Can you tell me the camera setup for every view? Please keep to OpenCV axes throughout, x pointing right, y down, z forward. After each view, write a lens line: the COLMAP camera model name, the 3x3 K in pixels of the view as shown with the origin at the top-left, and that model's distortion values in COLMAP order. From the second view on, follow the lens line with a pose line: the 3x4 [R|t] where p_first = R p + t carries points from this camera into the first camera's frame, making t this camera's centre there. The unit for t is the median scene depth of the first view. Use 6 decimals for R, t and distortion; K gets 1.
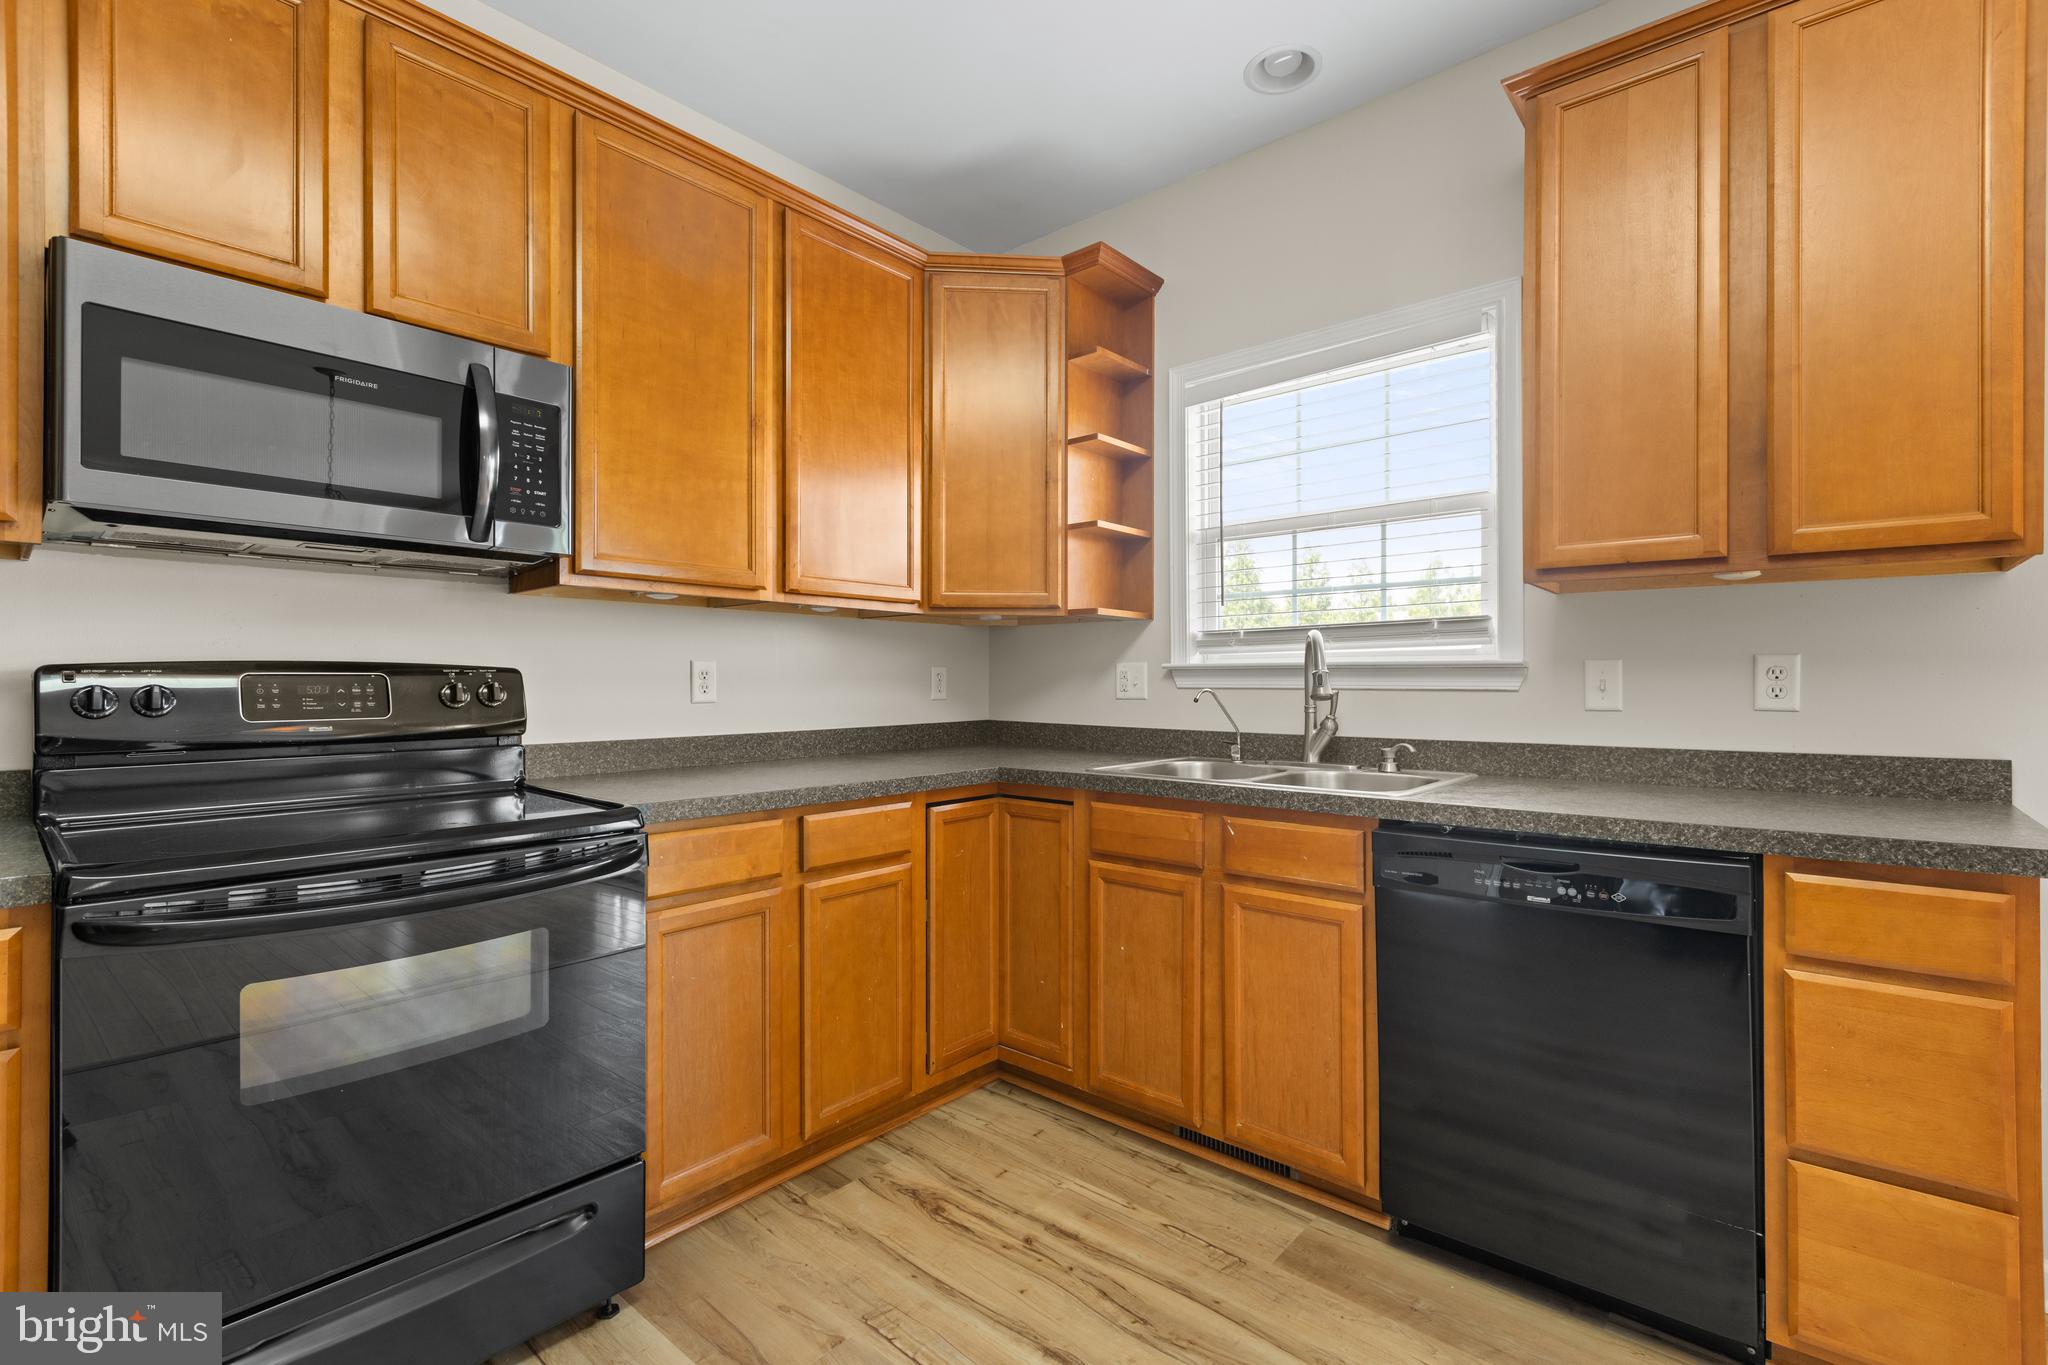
lens RADIAL K [[912.4, 0, 1026.0], [0, 912.4, 680.4], [0, 0, 1]] dist [0.001571, -0.000275]
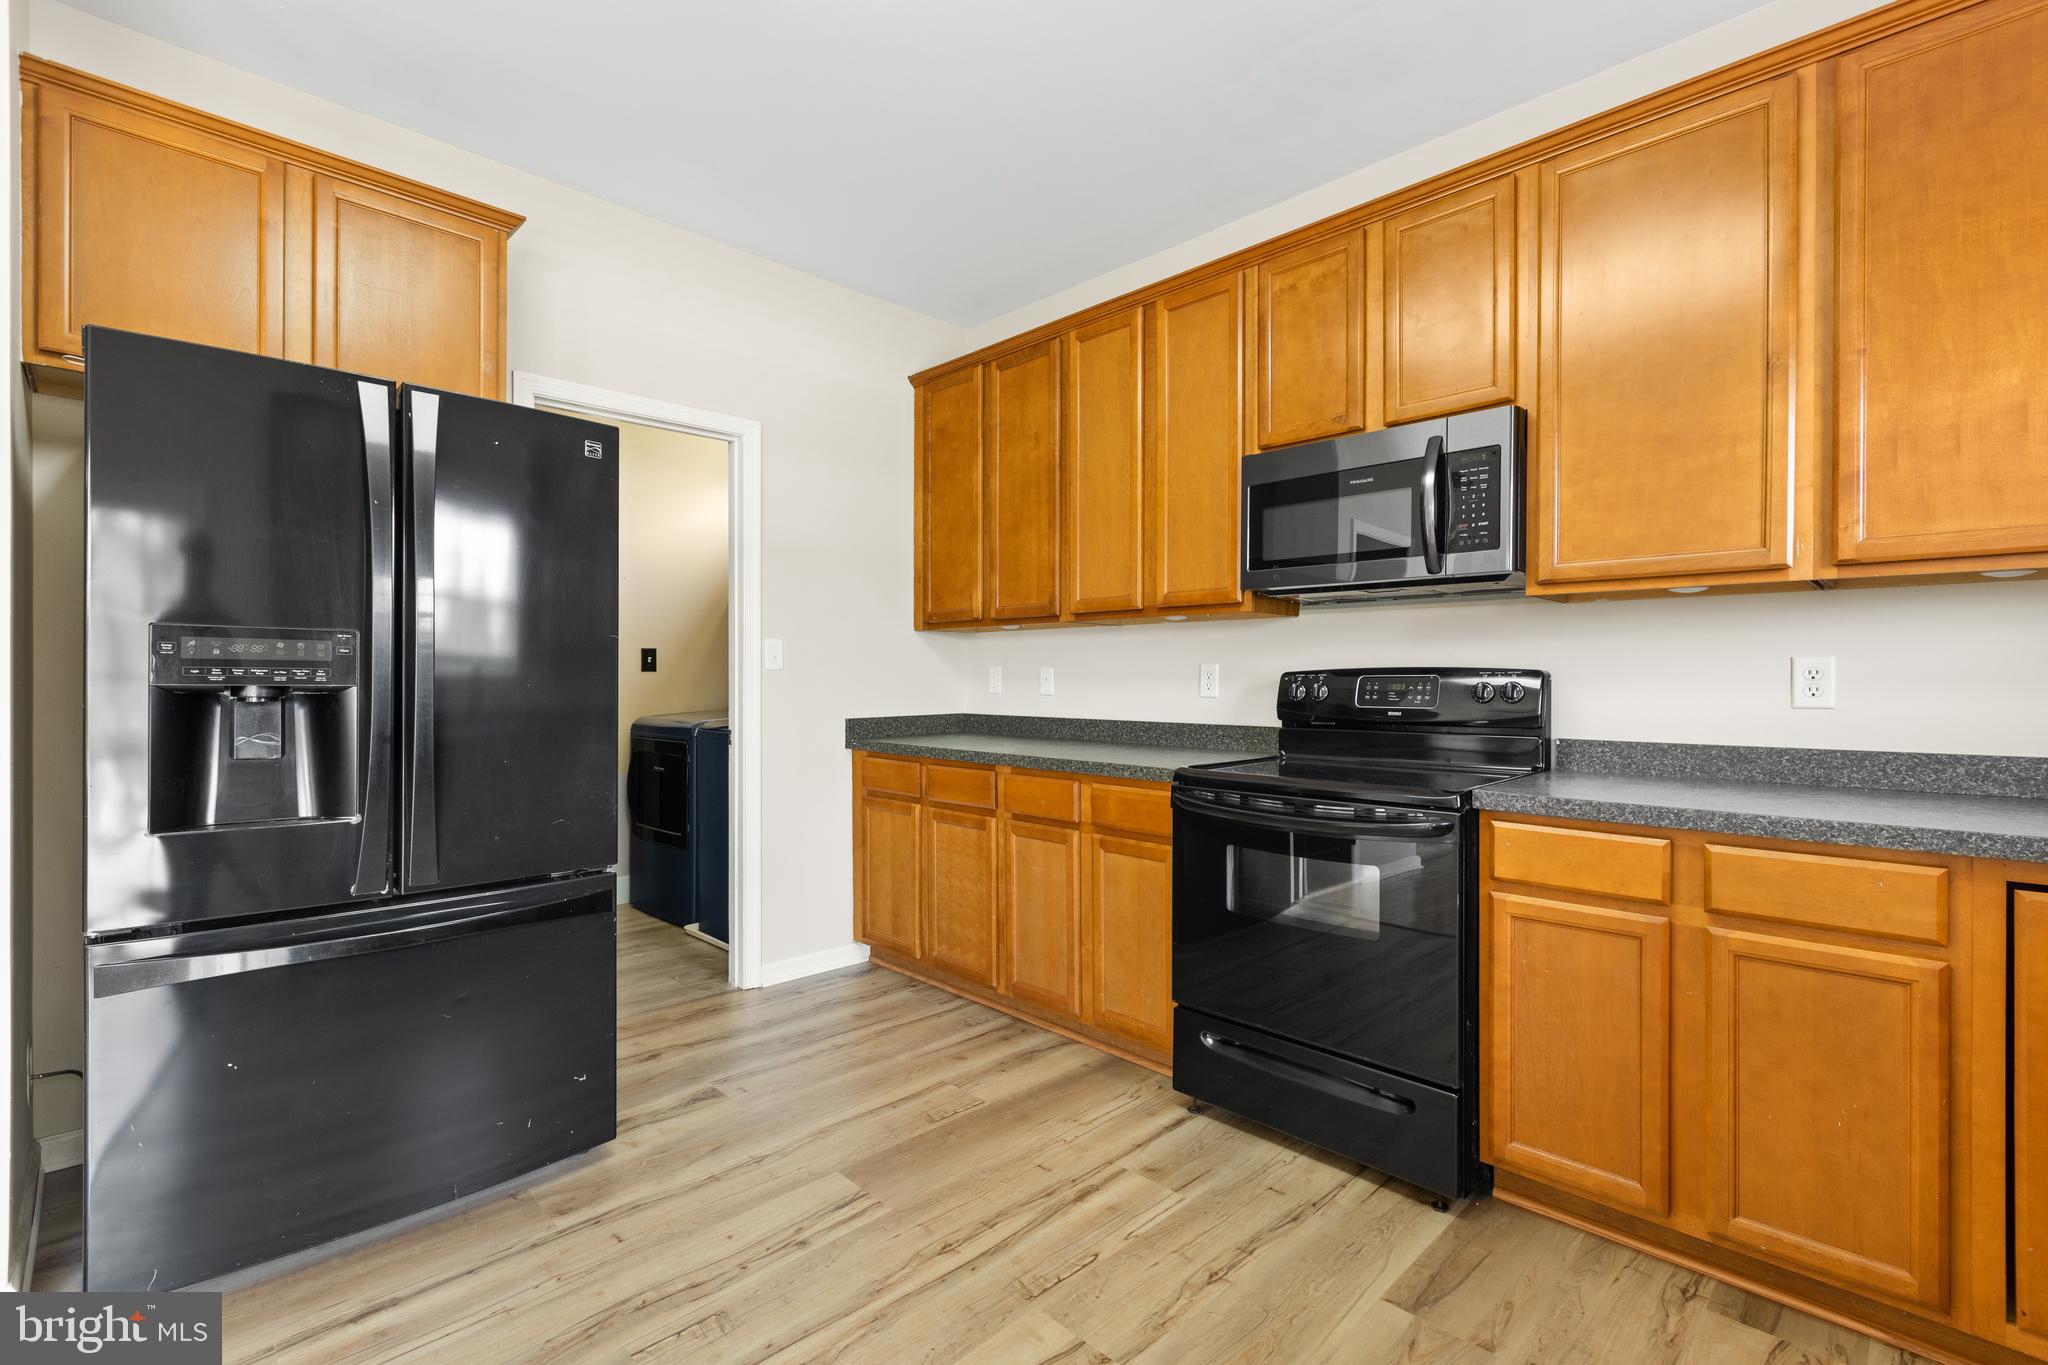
lens RADIAL K [[913.1, 0, 1026.4], [0, 913.1, 688.7], [0, 0, 1]] dist [0.001067, -0.001120]
pose [[-0.071666, 0.009670, -0.997382, 0.646282], [0.000309, 0.999953, 0.009672, -0.001324], [0.997429, 0.000385, -0.071665, 0.454138]]
